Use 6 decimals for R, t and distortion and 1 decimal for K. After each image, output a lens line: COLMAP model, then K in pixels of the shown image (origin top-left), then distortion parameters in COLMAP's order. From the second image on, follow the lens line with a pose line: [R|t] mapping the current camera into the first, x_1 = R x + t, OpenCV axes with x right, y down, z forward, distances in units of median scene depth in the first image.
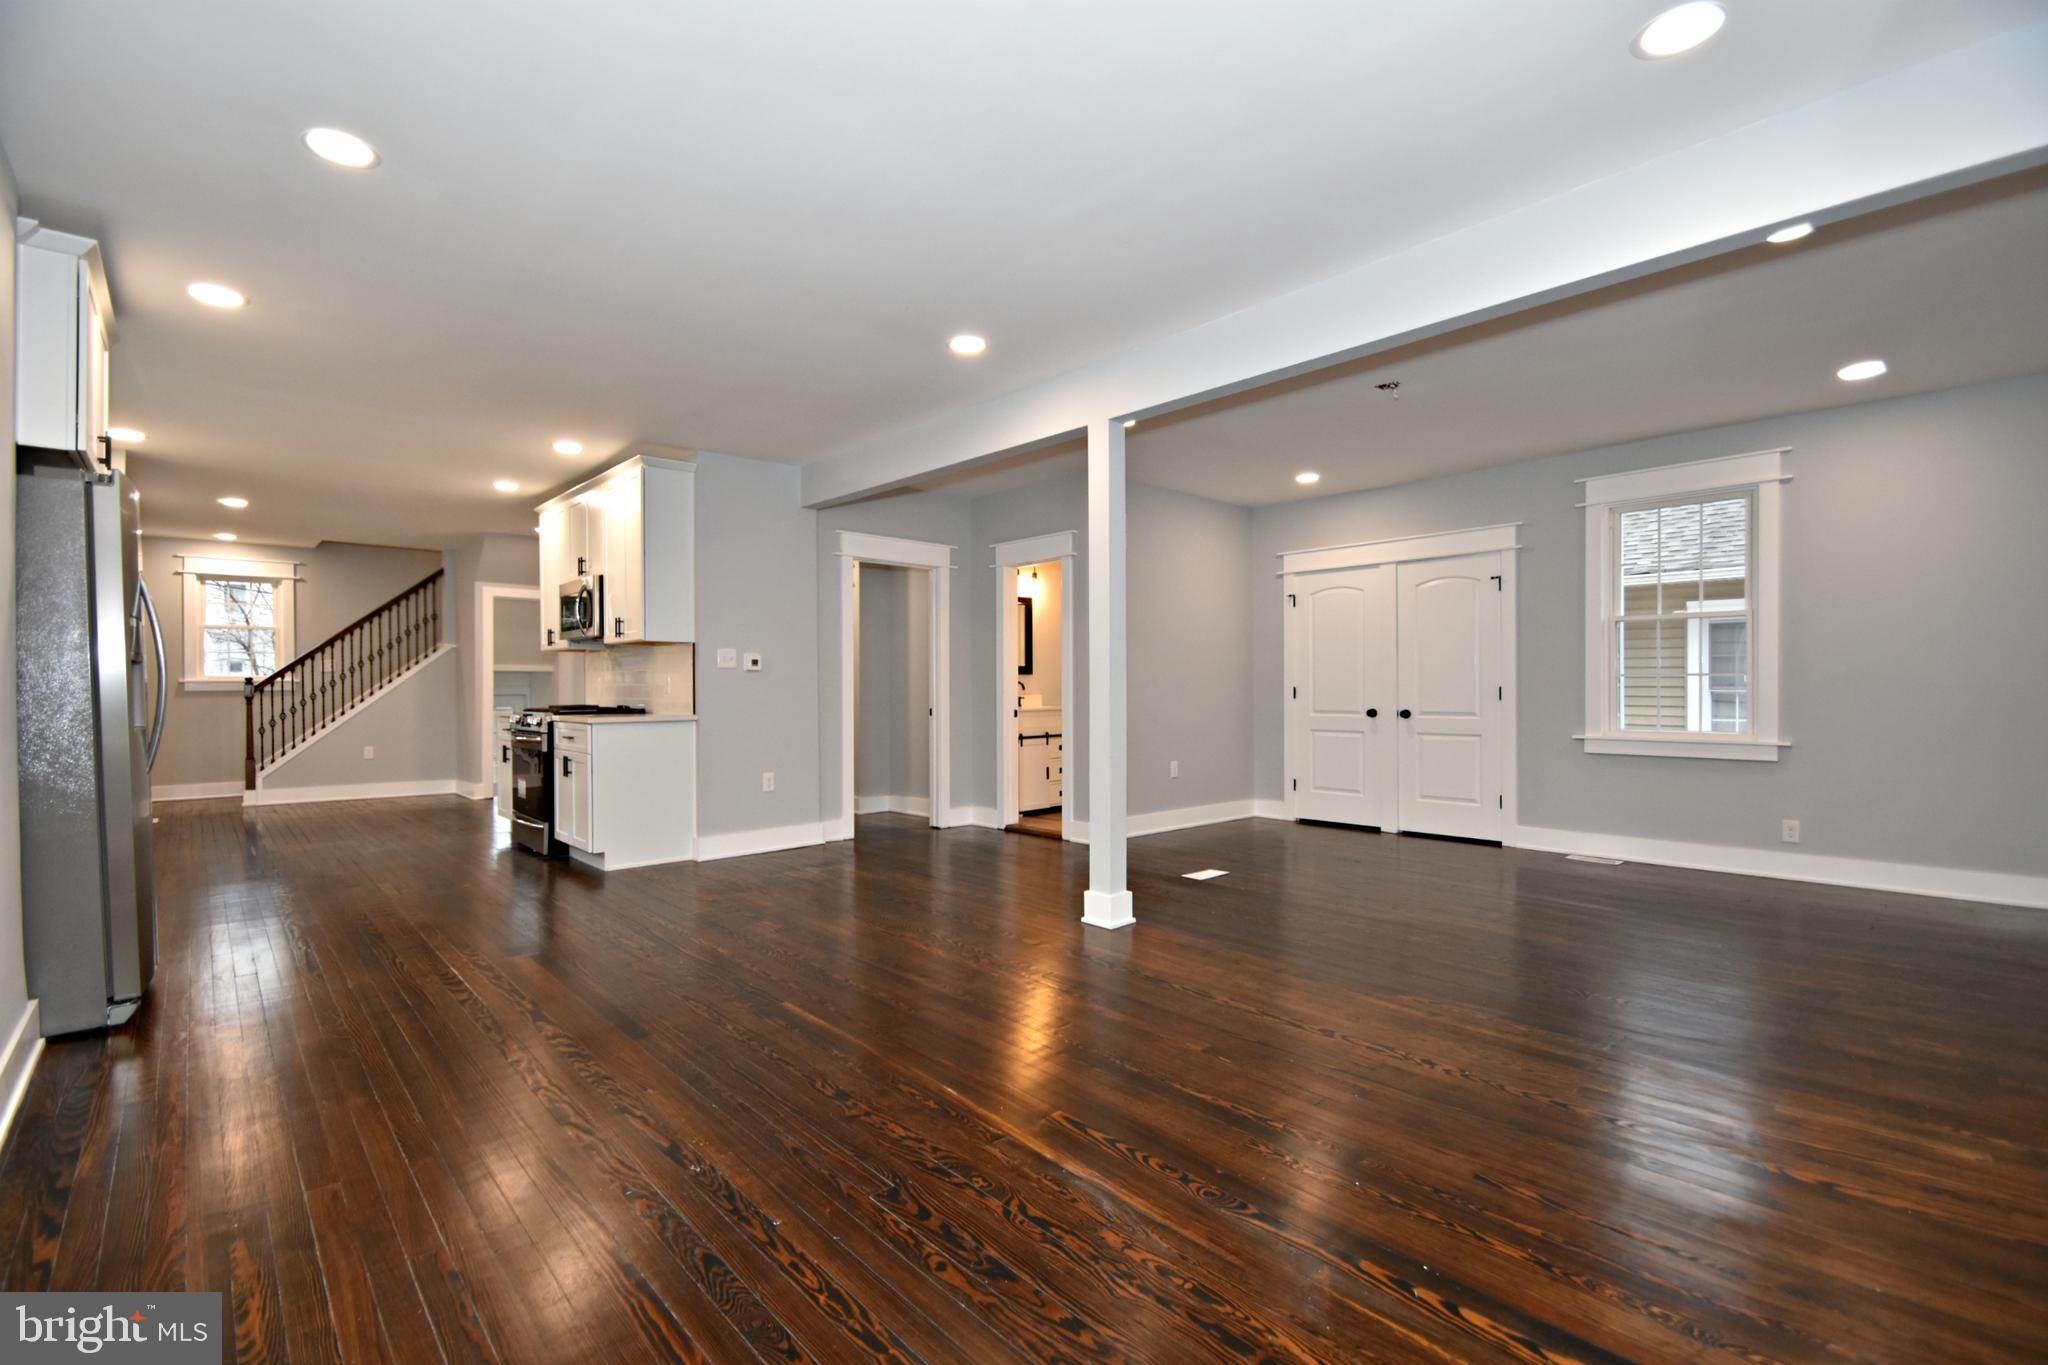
lens RADIAL K [[905.1, 0, 1015.5], [0, 905.1, 691.7], [0, 0, 1]] dist [0.020877, -0.020810]
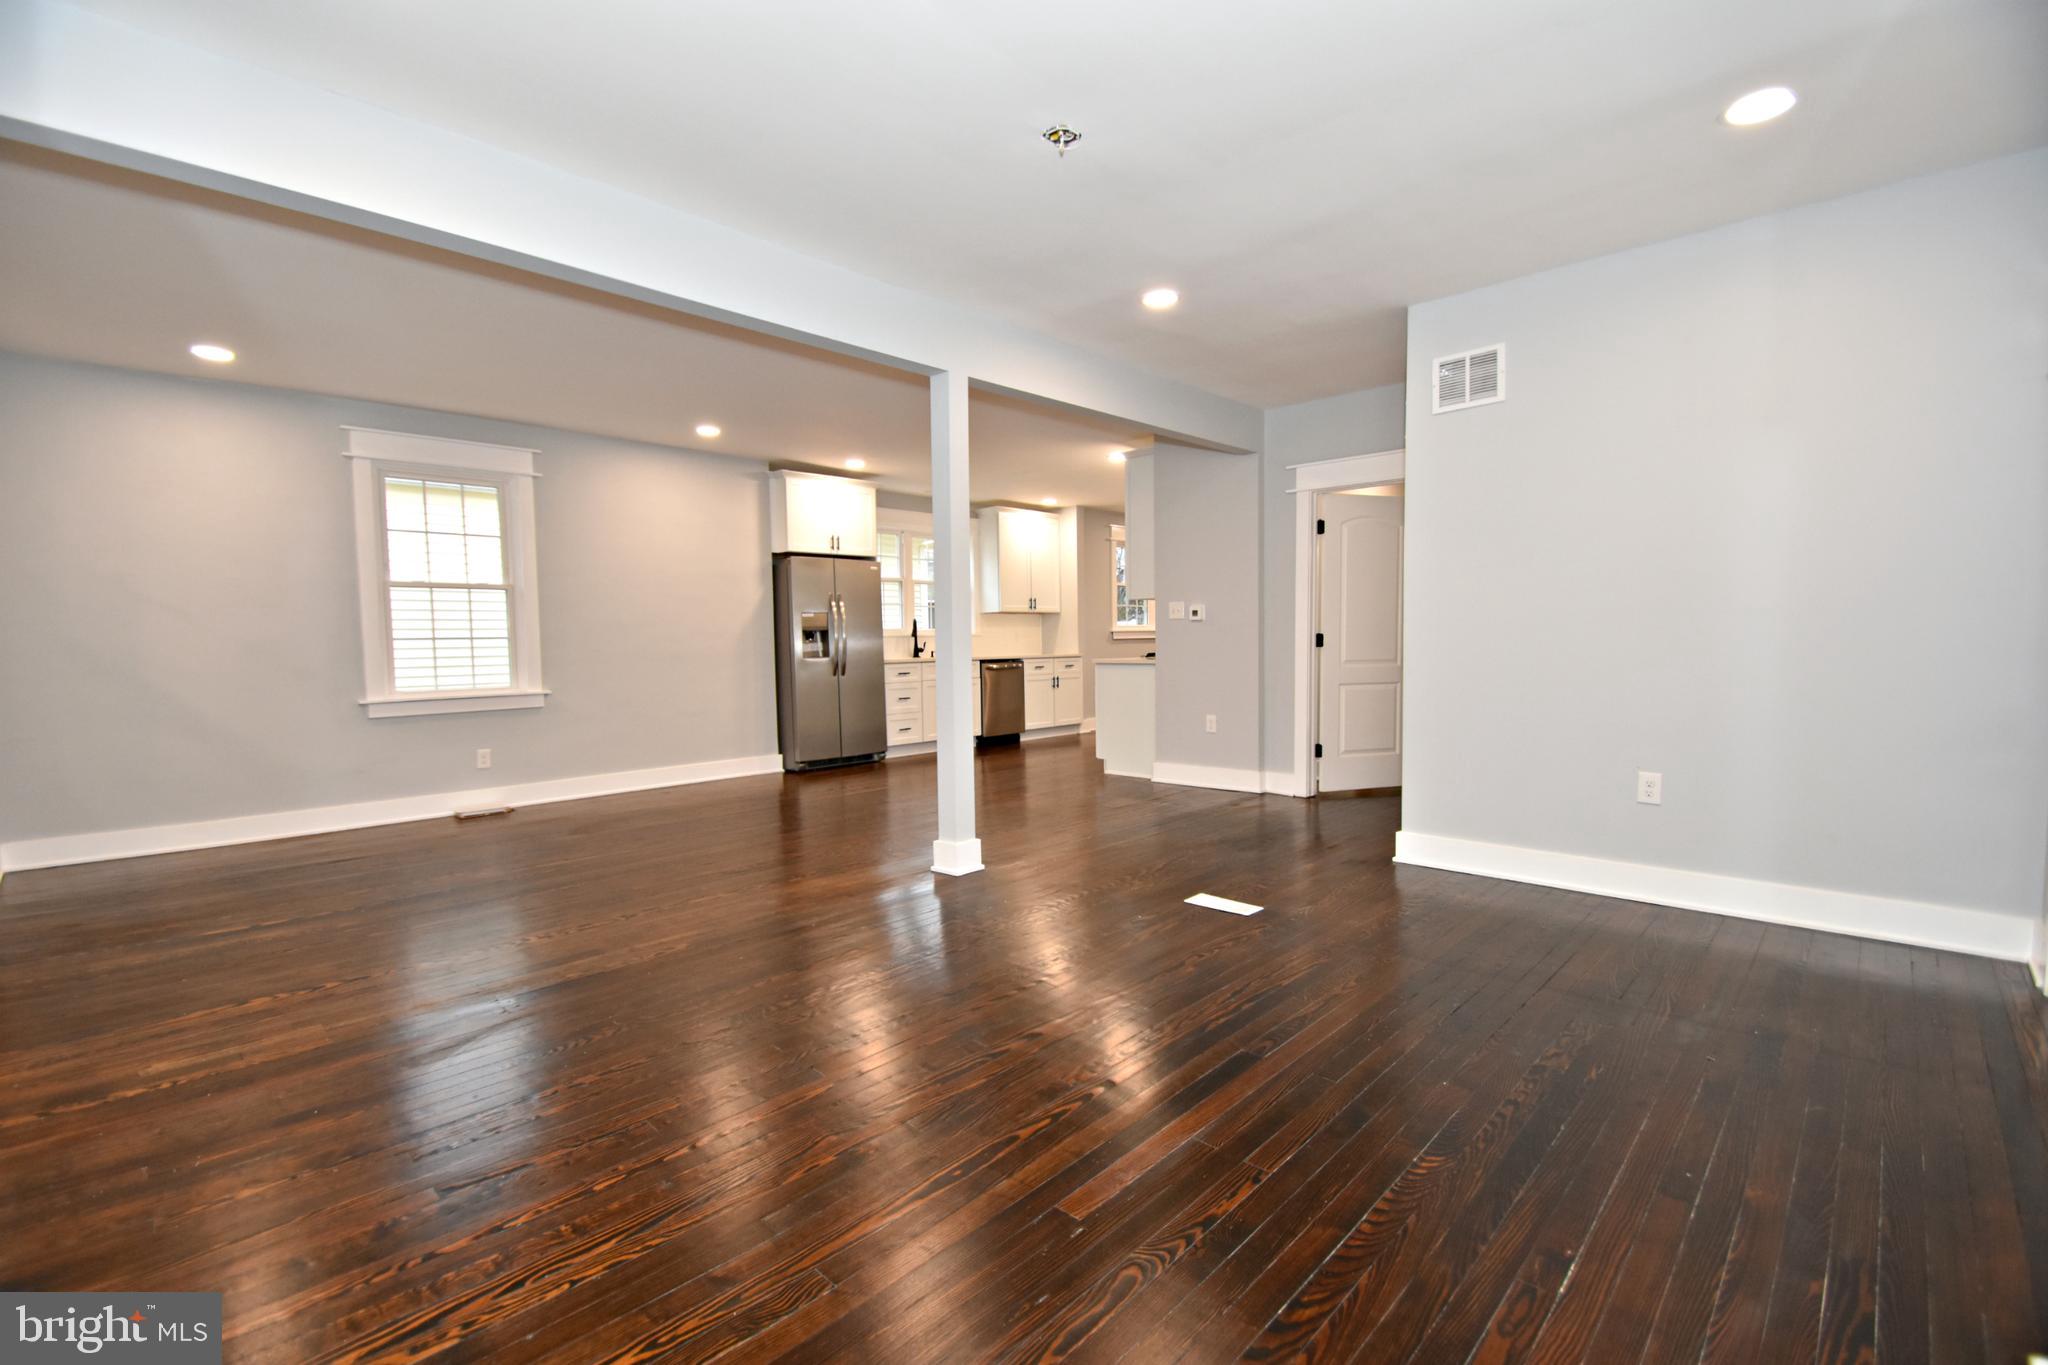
lens RADIAL K [[905.1, 0, 1015.5], [0, 905.1, 691.7], [0, 0, 1]] dist [0.020877, -0.020810]
pose [[0.063913, 0.060784, -0.996103, 0.747024], [0.009865, 0.998056, 0.061536, -0.006149], [0.997907, -0.013759, 0.063189, 0.670797]]
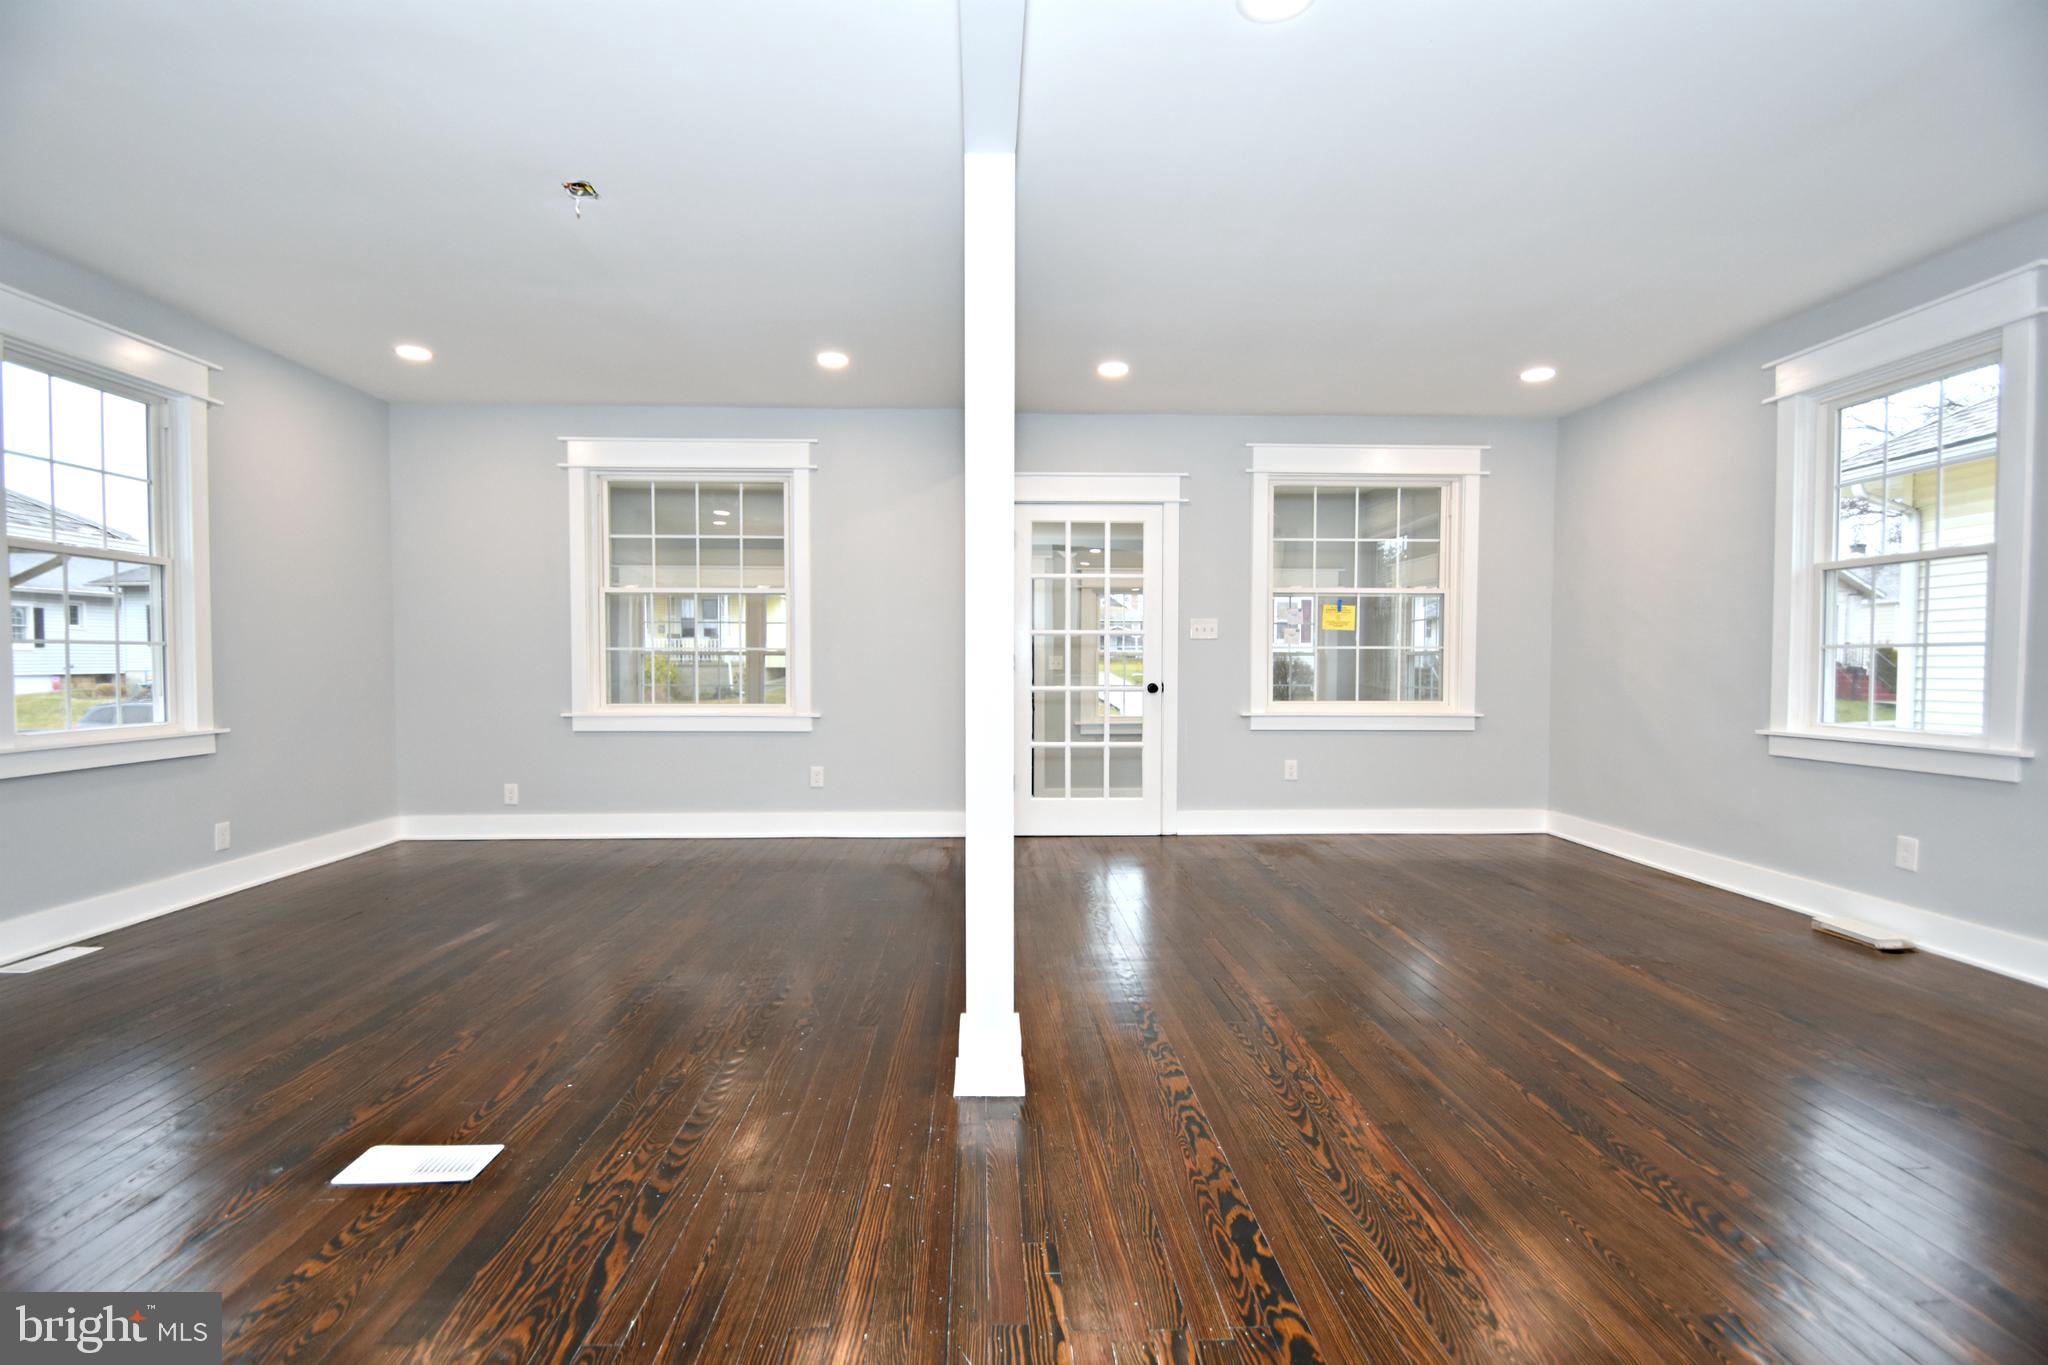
lens RADIAL K [[896.3, 0, 1009.8], [0, 896.3, 690.8], [0, 0, 1]] dist [0.020517, -0.019497]
pose [[-0.756257, -0.021264, 0.653929, -0.175725], [0.004663, 0.999271, 0.037886, -0.004376], [-0.654258, 0.031701, -0.755607, 0.936607]]
